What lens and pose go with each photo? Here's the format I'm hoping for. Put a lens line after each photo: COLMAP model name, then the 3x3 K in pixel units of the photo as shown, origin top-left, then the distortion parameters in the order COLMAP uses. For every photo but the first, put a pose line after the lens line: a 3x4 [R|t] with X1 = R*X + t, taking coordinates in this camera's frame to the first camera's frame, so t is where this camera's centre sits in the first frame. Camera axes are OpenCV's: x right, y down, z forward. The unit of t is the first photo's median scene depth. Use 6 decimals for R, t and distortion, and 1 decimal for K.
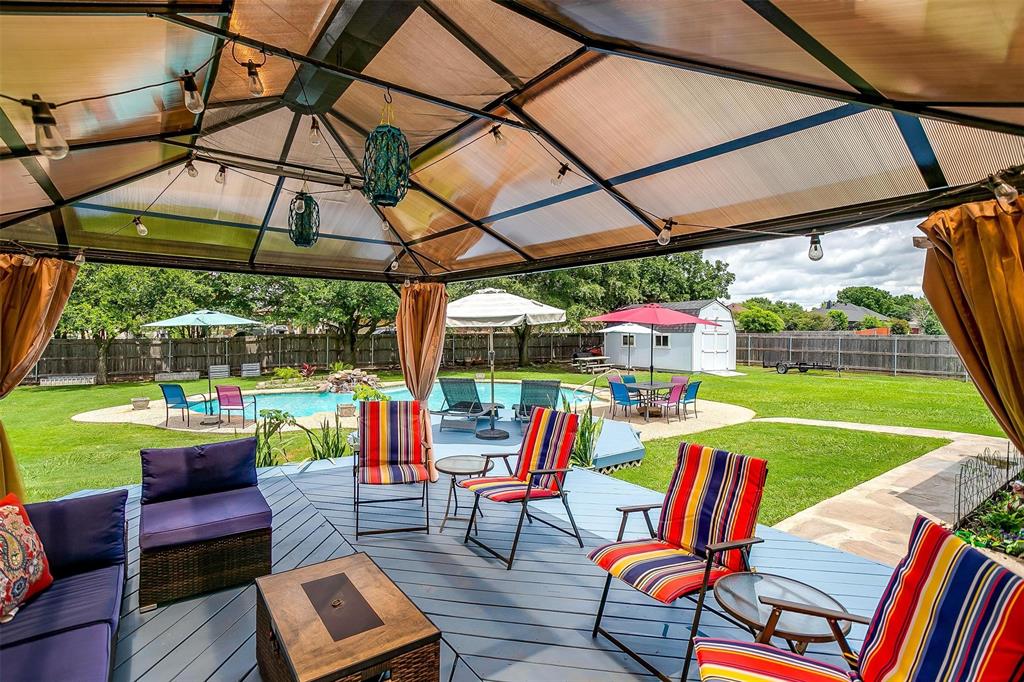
lens RADIAL K [[491.4, 0, 506.8], [0, 491.4, 336.5], [0, 0, 1]] dist [-0.029619, 0.000668]
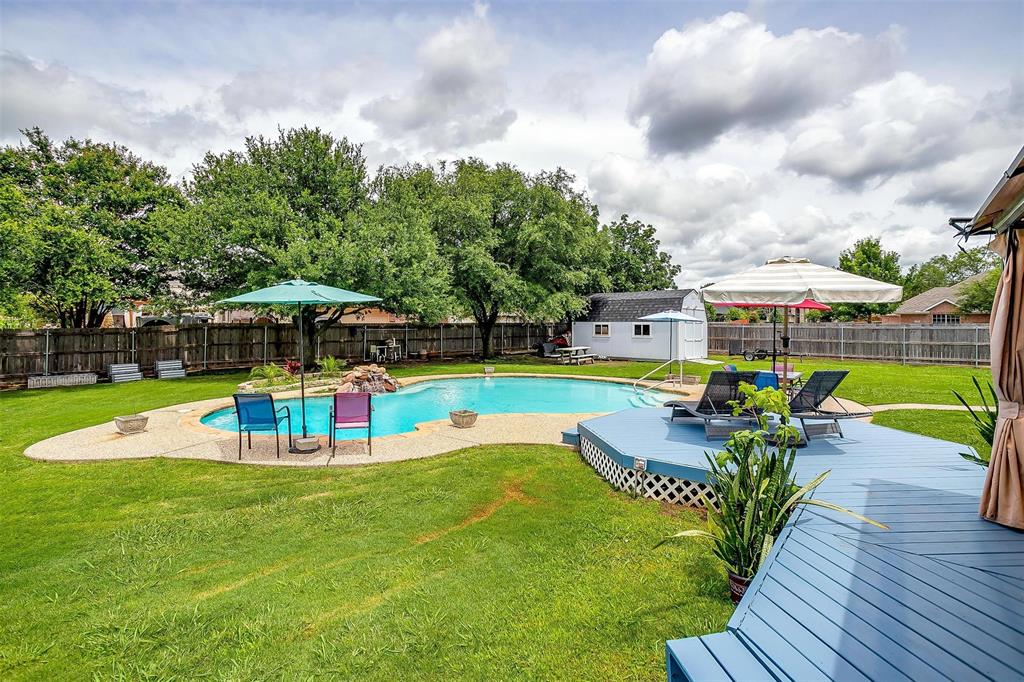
lens RADIAL K [[495.6, 0, 511.7], [0, 495.6, 324.0], [0, 0, 1]] dist [-0.016463, -0.000357]
pose [[0.966051, -0.000048, 0.258353, -0.199317], [0.002540, 0.999953, -0.009315, 0.005514], [-0.258340, 0.009655, 0.966006, 0.105805]]
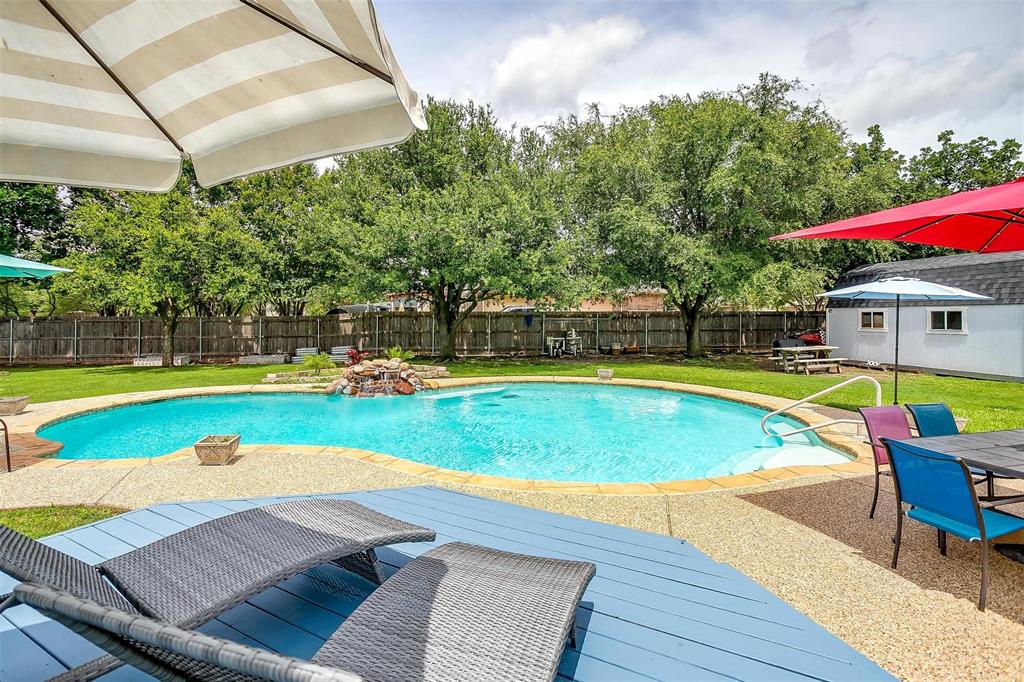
lens RADIAL K [[504.0, 0, 501.2], [0, 504.0, 318.9], [0, 0, 1]] dist [-0.048098, 0.028767]
pose [[0.931405, 0.000595, -0.363985, 0.046520], [-0.002024, 0.999992, -0.003545, 0.010335], [0.363979, 0.004038, 0.931398, 0.287767]]
